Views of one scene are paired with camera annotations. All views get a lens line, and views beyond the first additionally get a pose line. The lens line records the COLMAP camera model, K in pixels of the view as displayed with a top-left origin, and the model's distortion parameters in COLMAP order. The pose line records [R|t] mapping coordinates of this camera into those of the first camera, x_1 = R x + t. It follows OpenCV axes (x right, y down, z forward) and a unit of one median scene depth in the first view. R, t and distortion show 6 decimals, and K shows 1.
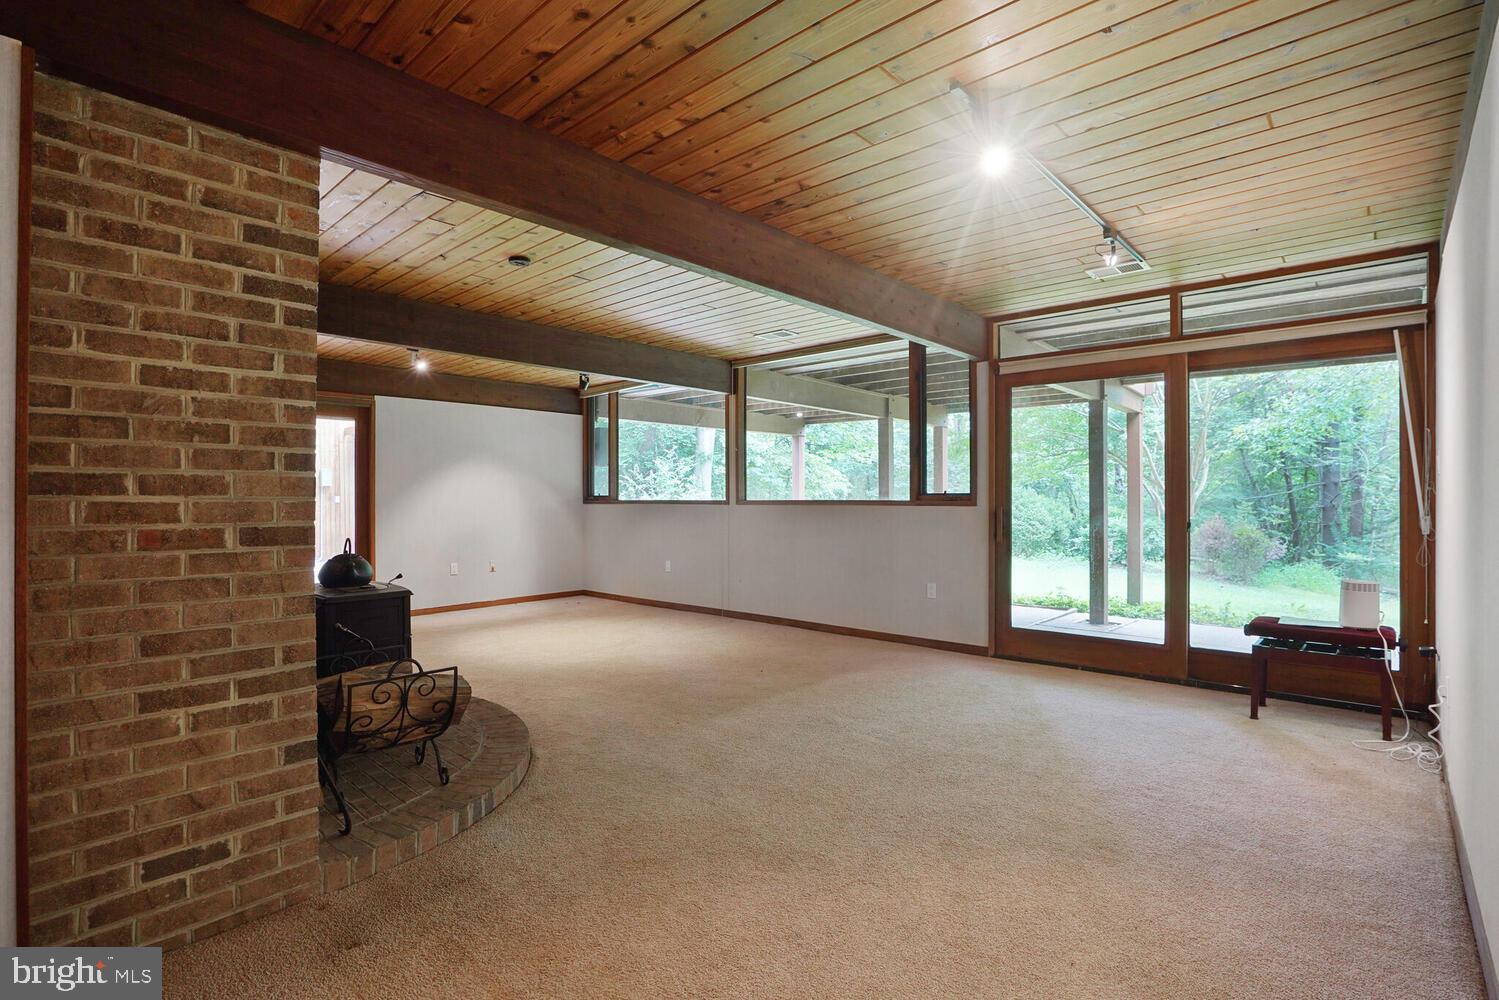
lens RADIAL K [[709.5, 0, 751.5], [0, 709.5, 499.6], [0, 0, 1]] dist [-0.000435, 0.000784]
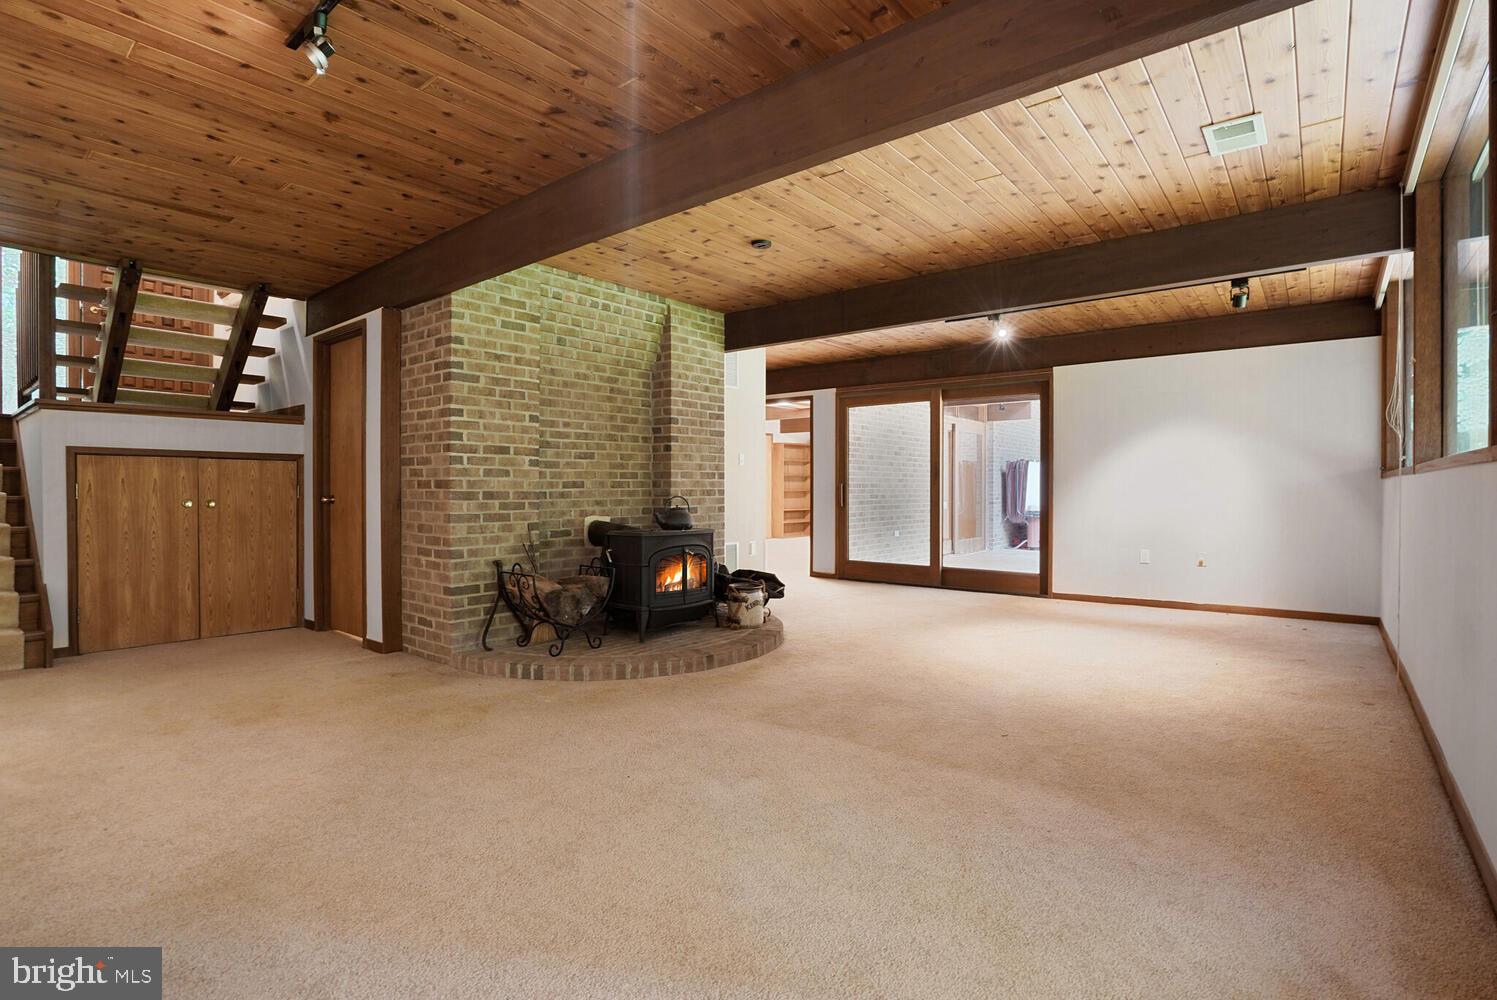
lens RADIAL K [[778.2, 0, 802.3], [0, 778.2, 496.9], [0, 0, 1]] dist [-0.049205, 0.000226]
pose [[0.060771, 0.008909, -0.998112, 0.501728], [-0.000019, 0.999960, 0.008925, 0.020900], [0.998152, -0.000523, 0.060769, 0.586752]]
